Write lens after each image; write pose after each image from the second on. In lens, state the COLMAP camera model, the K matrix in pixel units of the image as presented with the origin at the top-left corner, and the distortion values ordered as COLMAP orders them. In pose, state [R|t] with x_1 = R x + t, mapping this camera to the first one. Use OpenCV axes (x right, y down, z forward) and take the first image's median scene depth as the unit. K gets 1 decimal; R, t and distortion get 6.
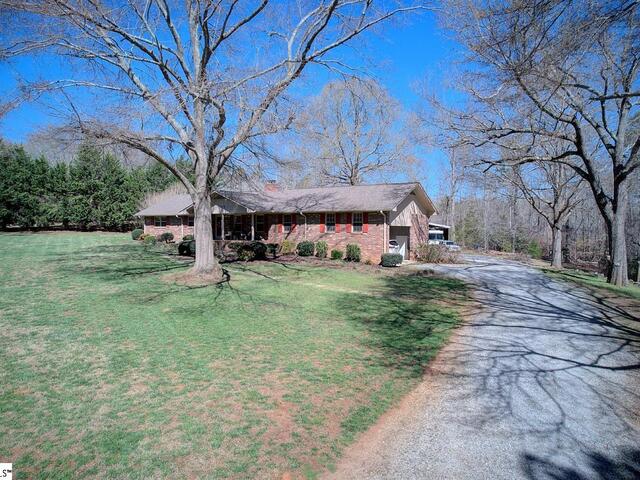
lens RADIAL K [[456.5, 0, 320.0], [0, 456.5, 240.0], [0, 0, 1]] dist [-0.009166, -0.001421]
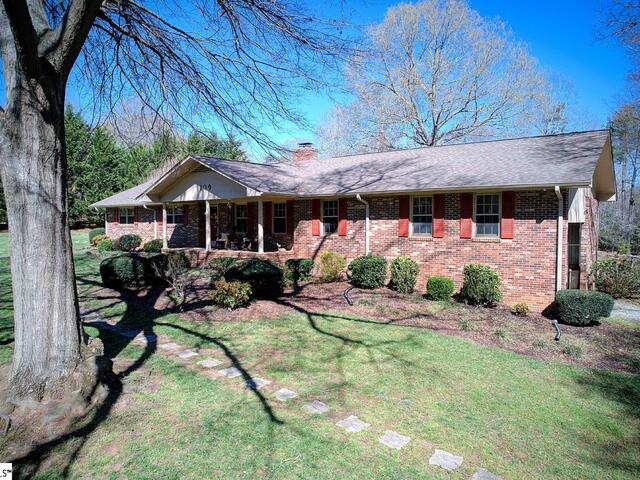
lens RADIAL K [[456.5, 0, 320.0], [0, 456.5, 240.0], [0, 0, 1]] dist [-0.009166, -0.001421]
pose [[0.994235, -0.000496, -0.107223, -0.028392], [0.002060, 0.999893, 0.014470, -0.019543], [0.107204, -0.014607, 0.994130, 0.503199]]
